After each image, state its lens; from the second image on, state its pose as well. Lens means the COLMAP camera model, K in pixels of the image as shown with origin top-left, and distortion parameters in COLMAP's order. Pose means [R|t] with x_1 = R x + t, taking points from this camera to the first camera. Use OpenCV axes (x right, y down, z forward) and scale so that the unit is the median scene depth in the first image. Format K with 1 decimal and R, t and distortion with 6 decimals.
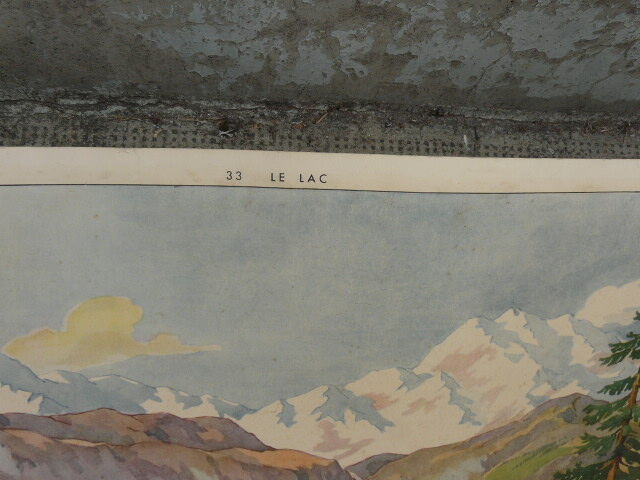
lens RADIAL K [[524.4, 0, 320.0], [0, 524.4, 240.0], [0, 0, 1]] dist [-0.081510, 0.064729]
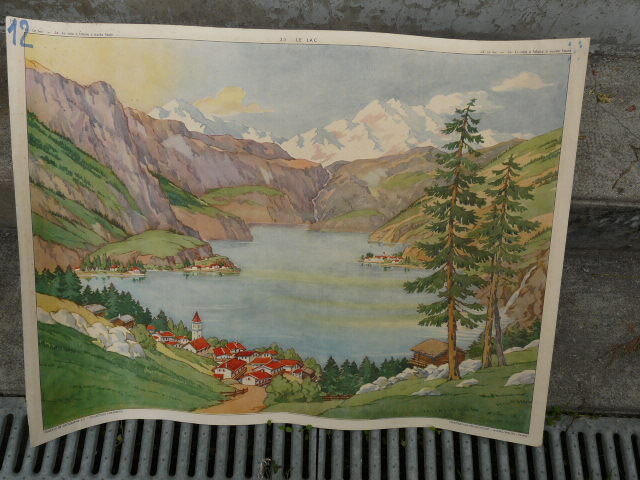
lens RADIAL K [[524.4, 0, 320.0], [0, 524.4, 240.0], [0, 0, 1]] dist [-0.081510, 0.064729]
pose [[0.993744, 0.025441, -0.108744, 0.299770], [-0.035908, 0.994791, -0.095405, 1.007779], [0.105750, 0.098712, 0.989481, -1.339322]]
